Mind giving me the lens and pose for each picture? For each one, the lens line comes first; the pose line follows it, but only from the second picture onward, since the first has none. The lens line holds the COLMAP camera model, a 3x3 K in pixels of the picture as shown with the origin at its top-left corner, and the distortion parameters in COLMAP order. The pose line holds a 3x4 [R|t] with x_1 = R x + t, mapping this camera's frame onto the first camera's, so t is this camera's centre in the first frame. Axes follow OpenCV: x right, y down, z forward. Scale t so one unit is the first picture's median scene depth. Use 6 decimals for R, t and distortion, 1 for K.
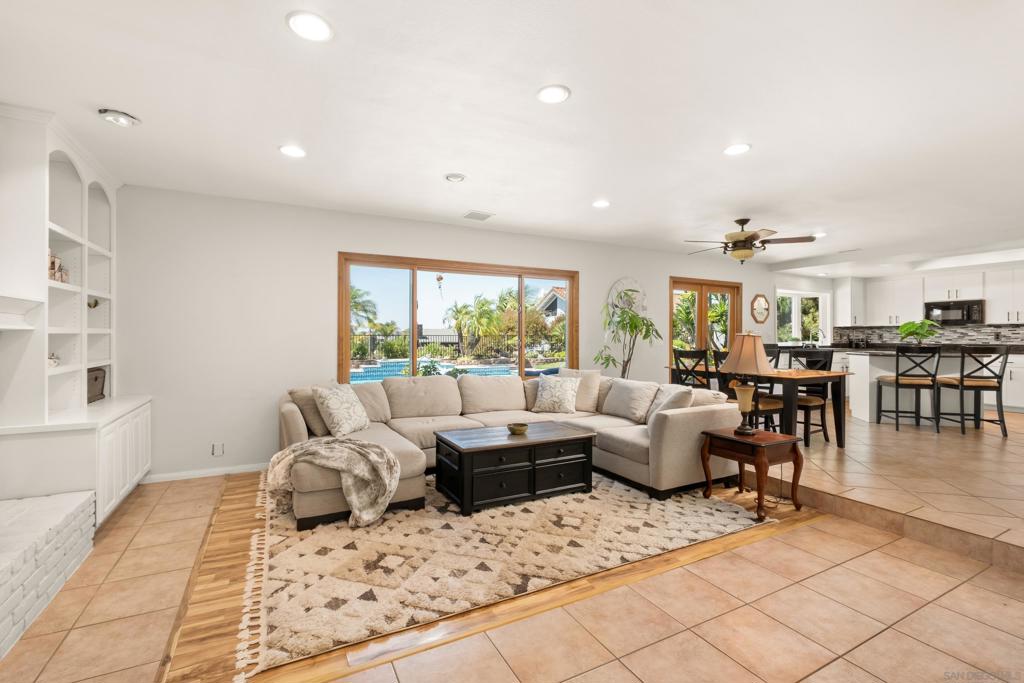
lens RADIAL K [[450.5, 0, 510.4], [0, 450.5, 336.0], [0, 0, 1]] dist [-0.003439, -0.001716]
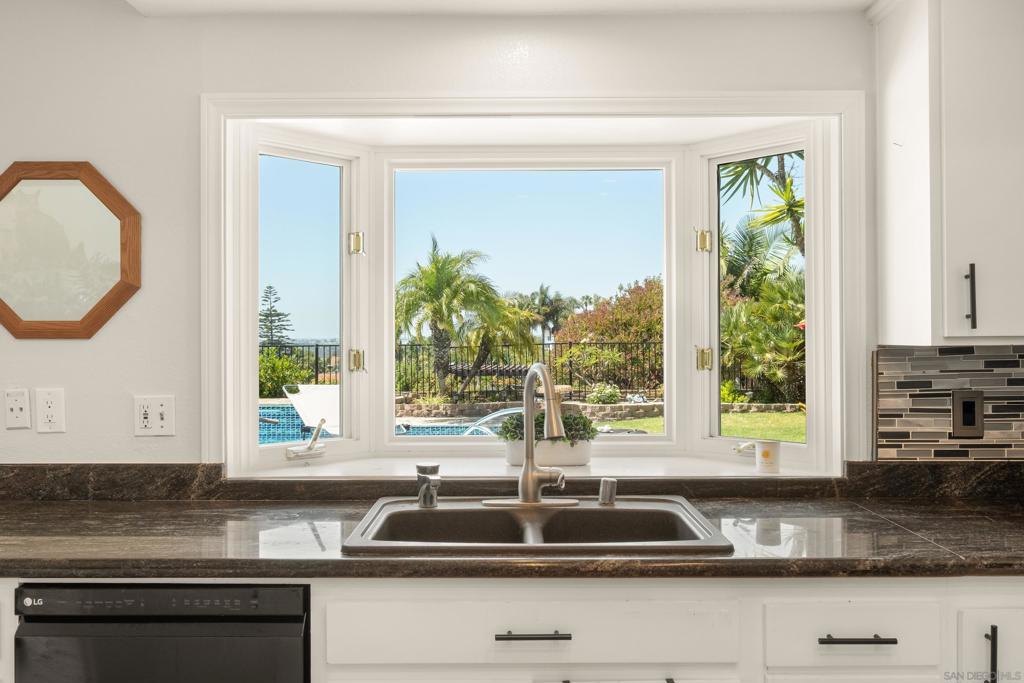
lens RADIAL K [[861.7, 0, 512.3], [0, 861.7, 334.4], [0, 0, 1]] dist [0.001328, 0.012684]
pose [[0.872150, -0.007221, -0.489185, 1.201934], [0.008508, 0.999964, 0.000408, -0.040270], [0.489165, -0.004518, 0.872180, 1.151859]]
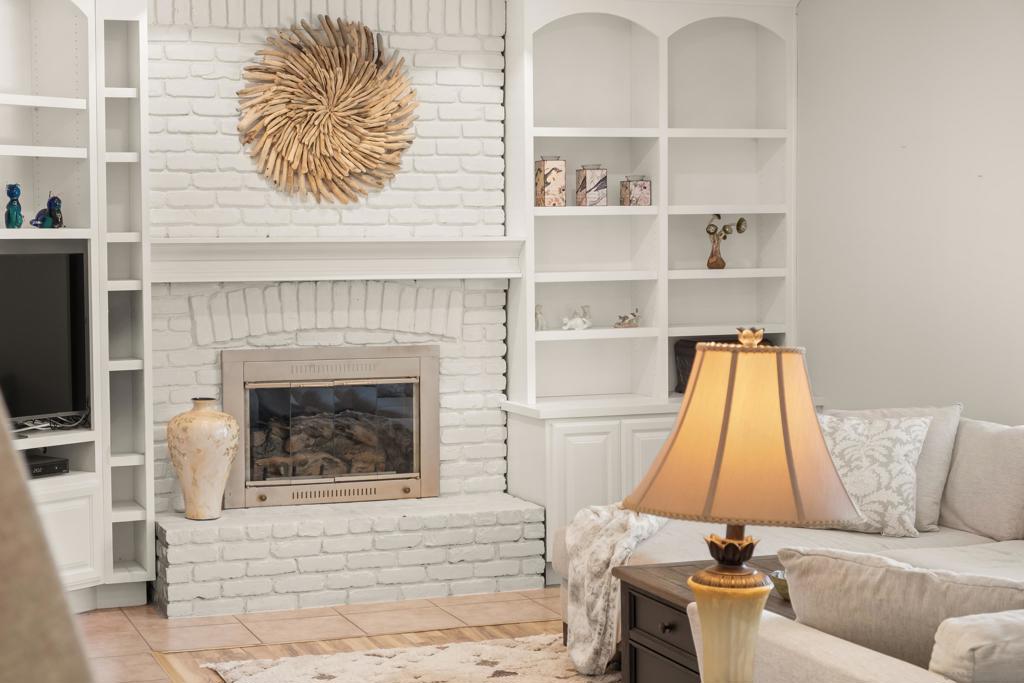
lens RADIAL K [[1837.4, 0, 507.6], [0, 1837.4, 340.9], [0, 0, 1]] dist [0.032790, 0.000000]
pose [[-0.128690, 0.053911, -0.990218, 0.928787], [0.008506, 0.998544, 0.053259, -0.034271], [0.991648, -0.001568, -0.128962, 0.645580]]
